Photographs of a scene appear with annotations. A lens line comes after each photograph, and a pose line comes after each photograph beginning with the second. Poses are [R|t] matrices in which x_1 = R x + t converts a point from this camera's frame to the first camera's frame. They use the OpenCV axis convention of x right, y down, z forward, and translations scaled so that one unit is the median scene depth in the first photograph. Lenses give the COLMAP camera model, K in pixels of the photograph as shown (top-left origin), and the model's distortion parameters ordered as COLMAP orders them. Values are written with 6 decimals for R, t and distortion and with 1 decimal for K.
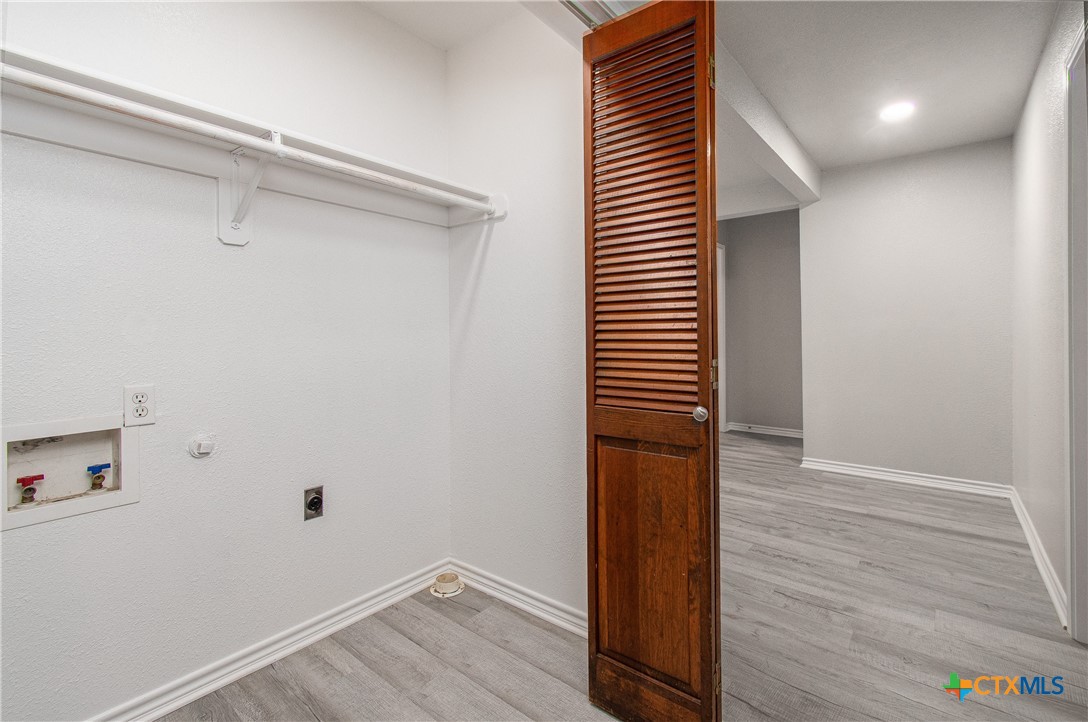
lens RADIAL K [[494.4, 0, 547.4], [0, 494.4, 337.0], [0, 0, 1]] dist [0.001006, -0.000191]
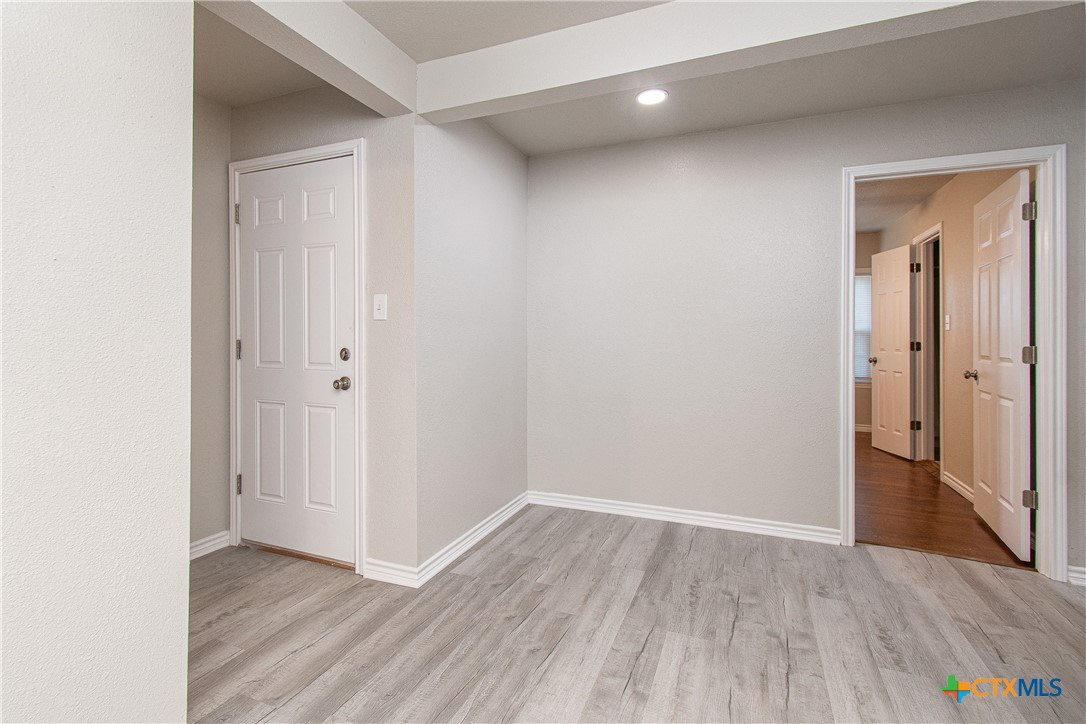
lens RADIAL K [[493.5, 0, 546.4], [0, 493.5, 338.1], [0, 0, 1]] dist [0.001006, -0.000191]
pose [[-0.286511, 0.002214, 0.958074, -0.092252], [0.001336, 0.999997, -0.001912, -0.024780], [-0.958076, 0.000732, -0.286514, 1.577751]]
